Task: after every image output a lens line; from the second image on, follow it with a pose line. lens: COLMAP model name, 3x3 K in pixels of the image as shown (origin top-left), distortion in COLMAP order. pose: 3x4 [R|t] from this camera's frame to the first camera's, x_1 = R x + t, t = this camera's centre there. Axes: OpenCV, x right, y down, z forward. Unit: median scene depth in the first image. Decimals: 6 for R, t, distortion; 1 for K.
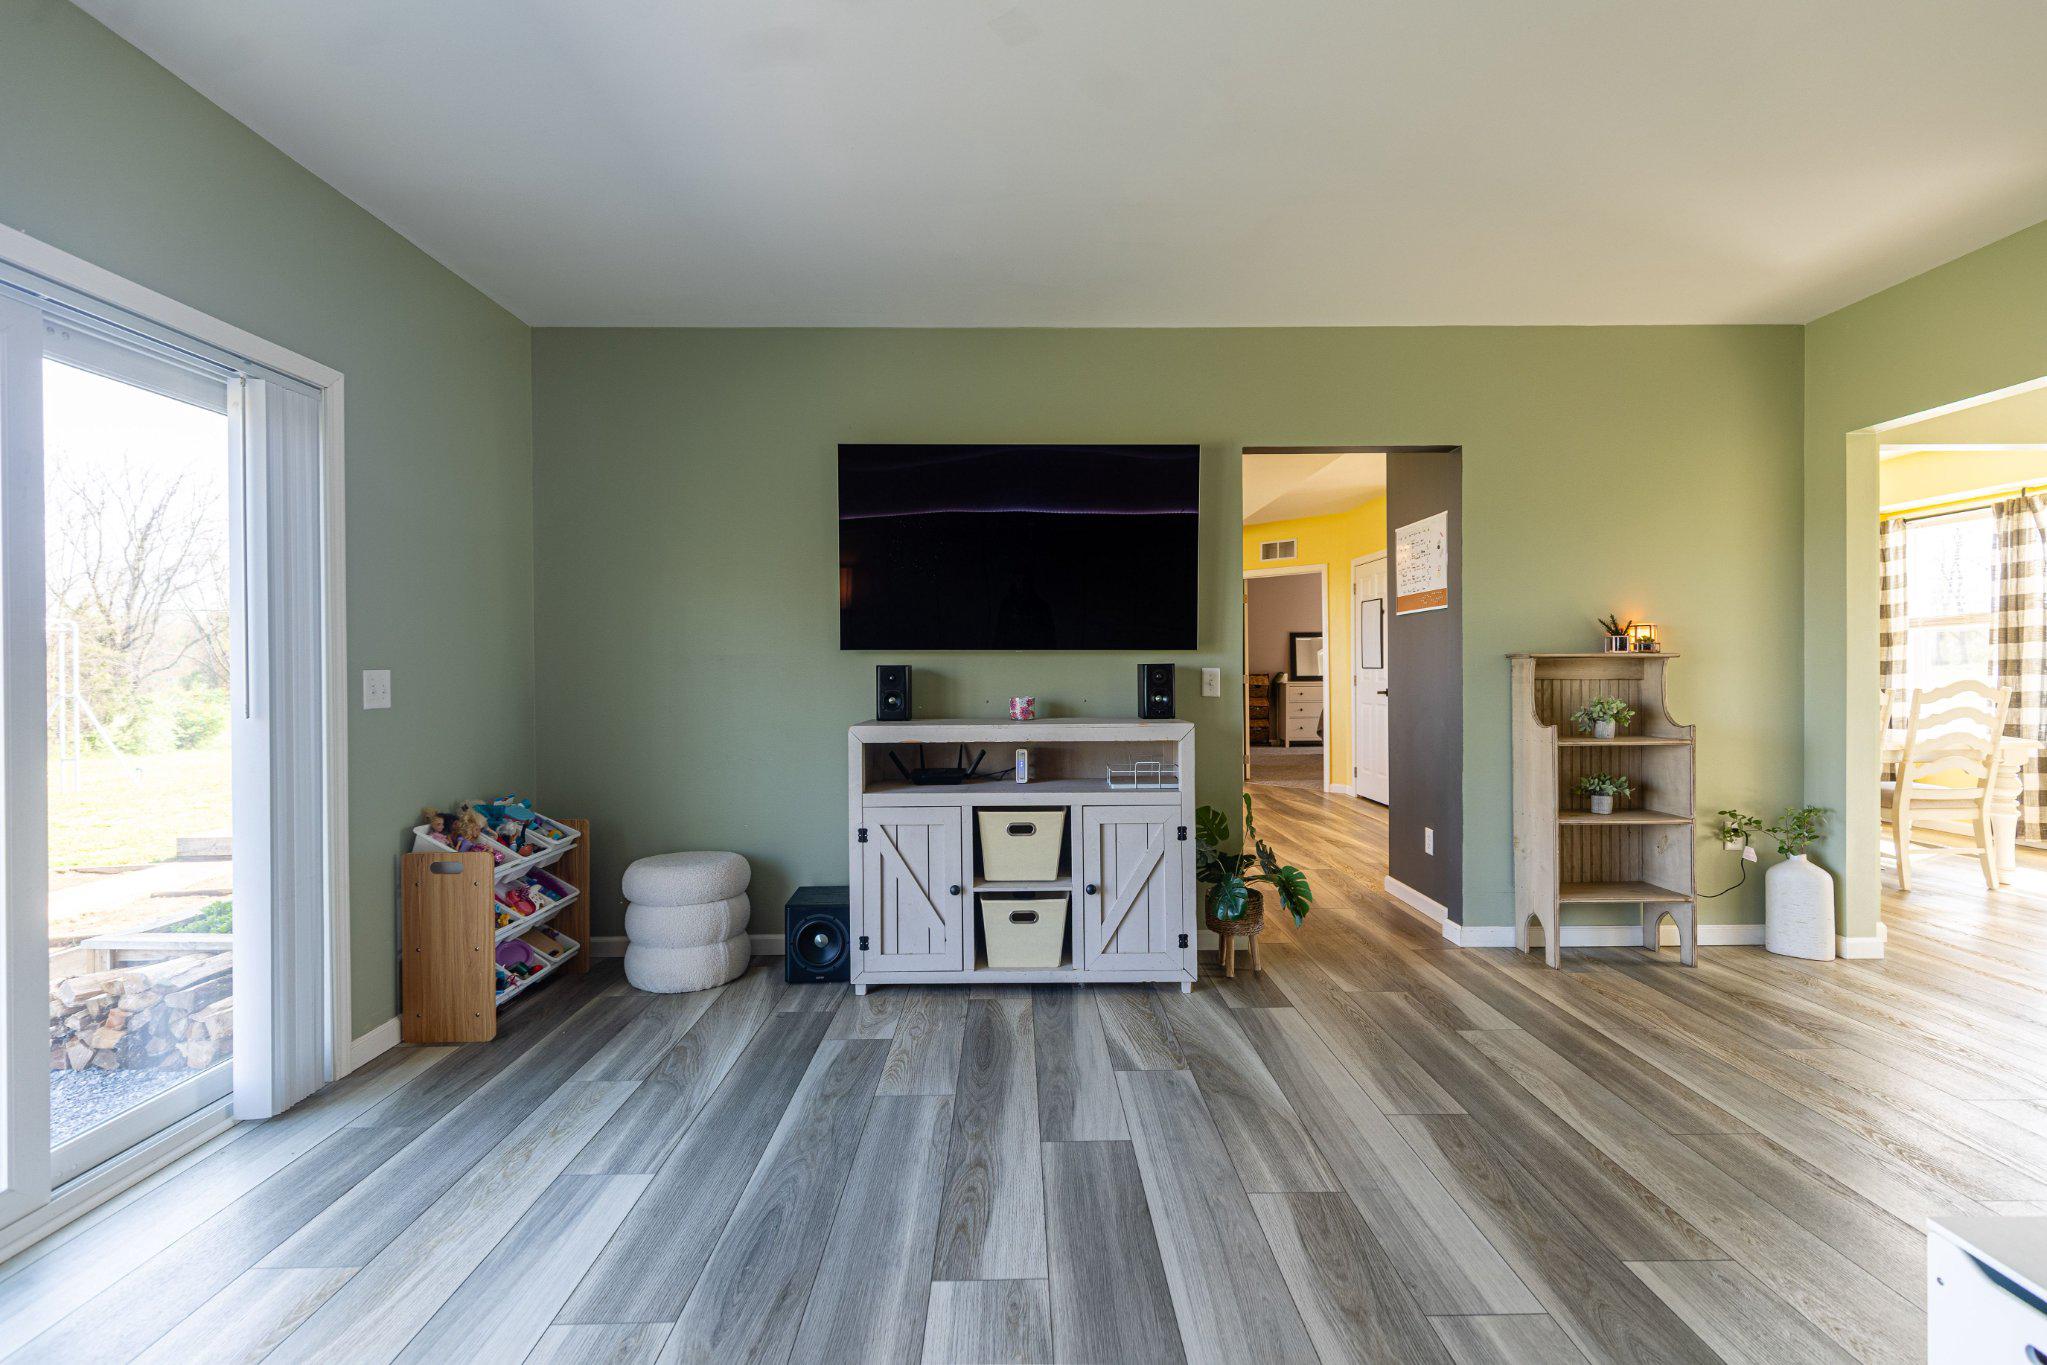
lens RADIAL K [[917.4, 0, 1025.8], [0, 917.4, 671.7], [0, 0, 1]] dist [0.014072, -0.004750]
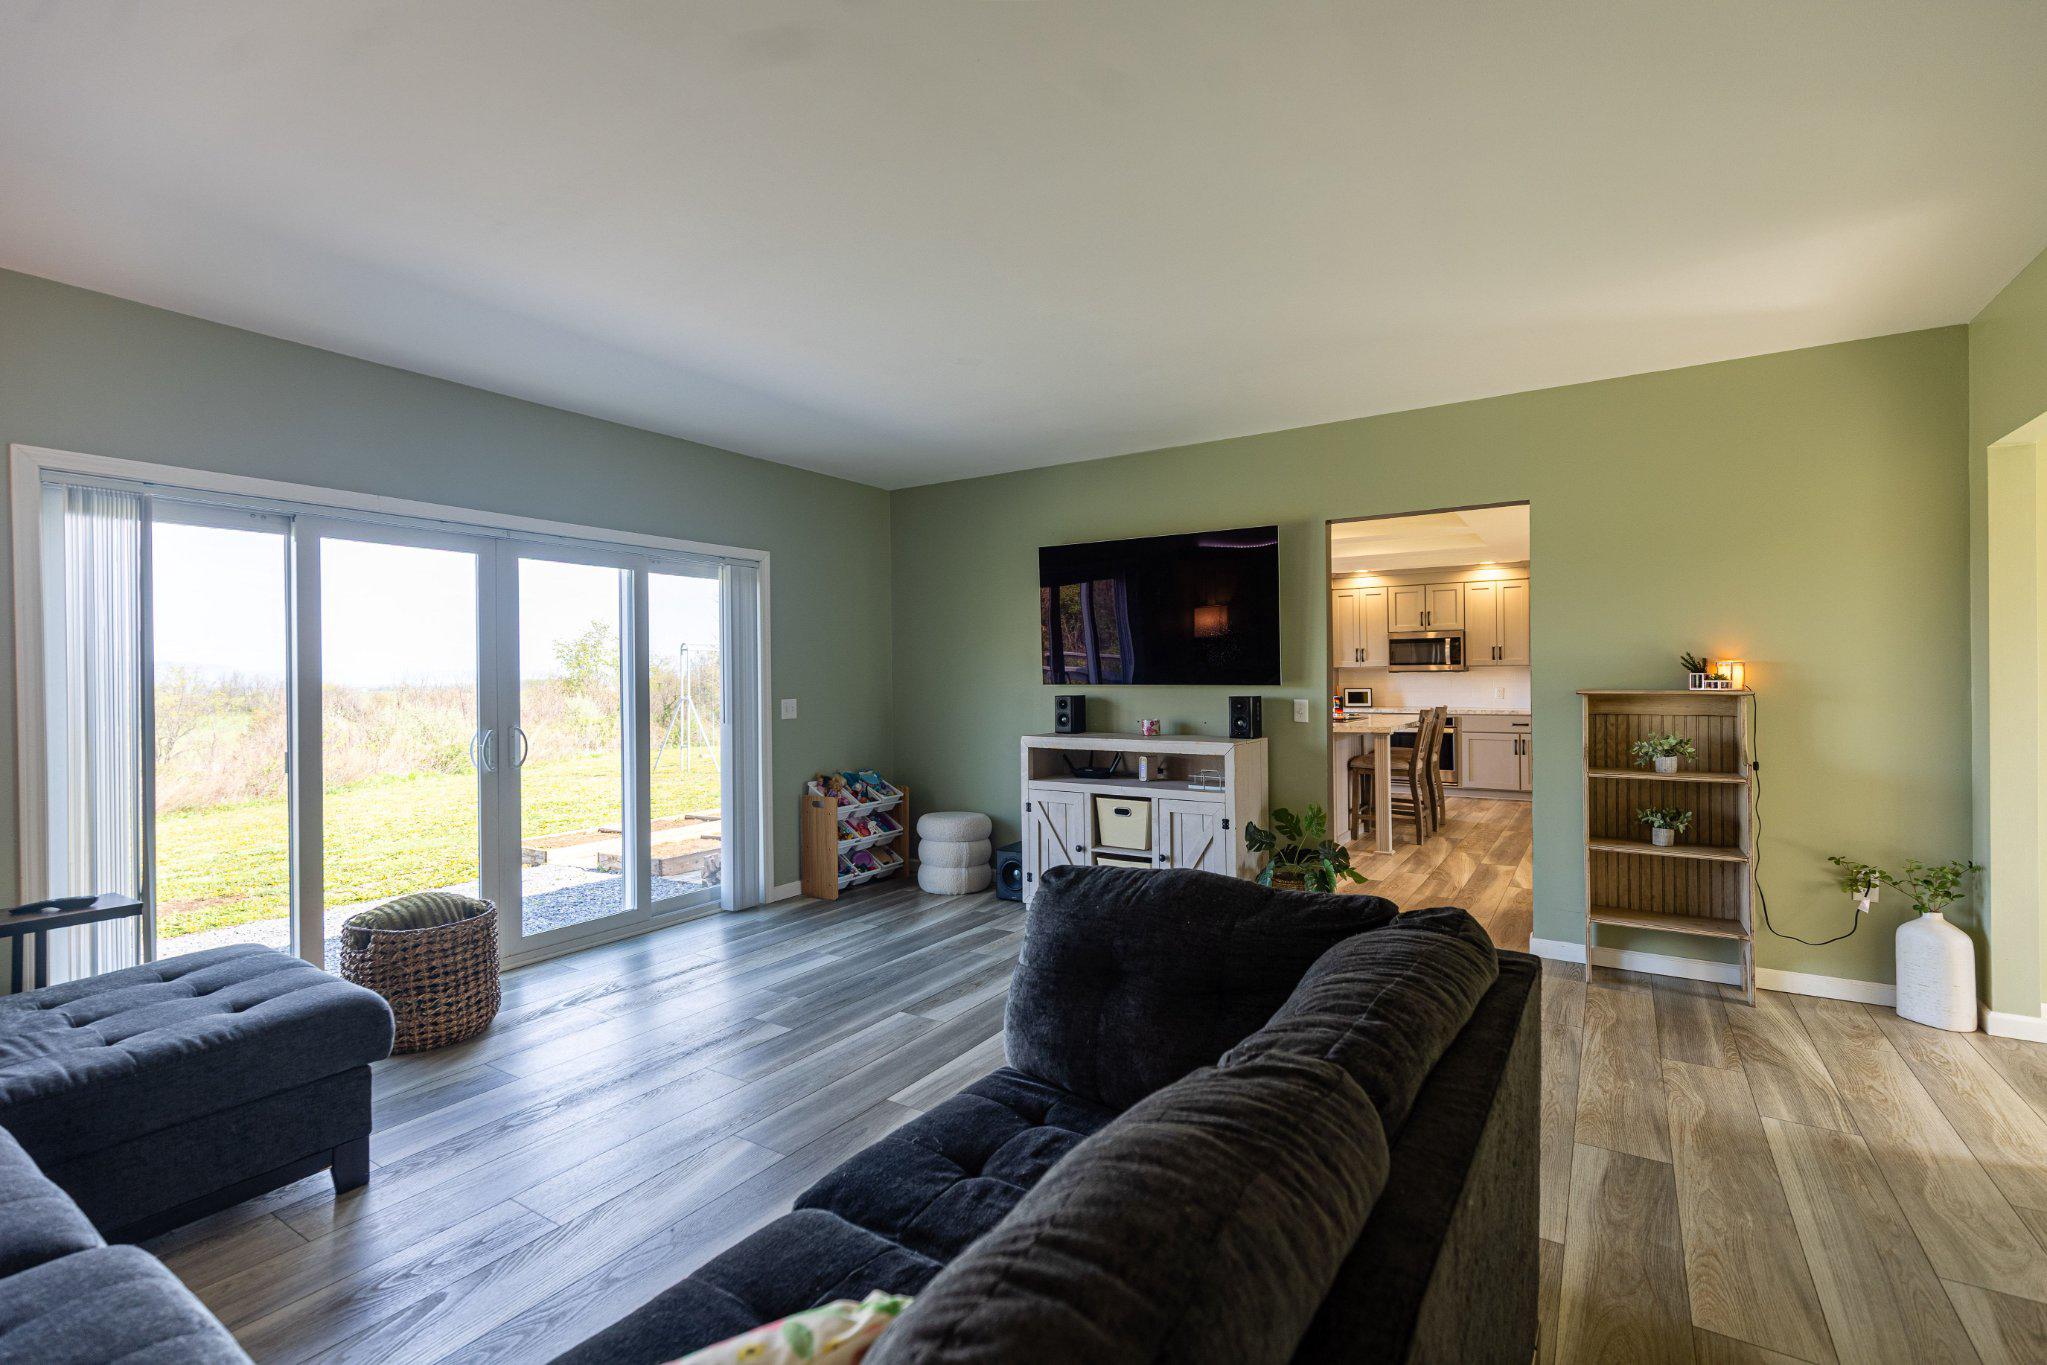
lens RADIAL K [[917.4, 0, 1025.8], [0, 917.4, 671.7], [0, 0, 1]] dist [0.014072, -0.004750]
pose [[0.833716, -0.004227, -0.552177, 0.655780], [0.001751, 0.999986, -0.005011, -0.040826], [0.552190, 0.003210, 0.833712, -0.282434]]
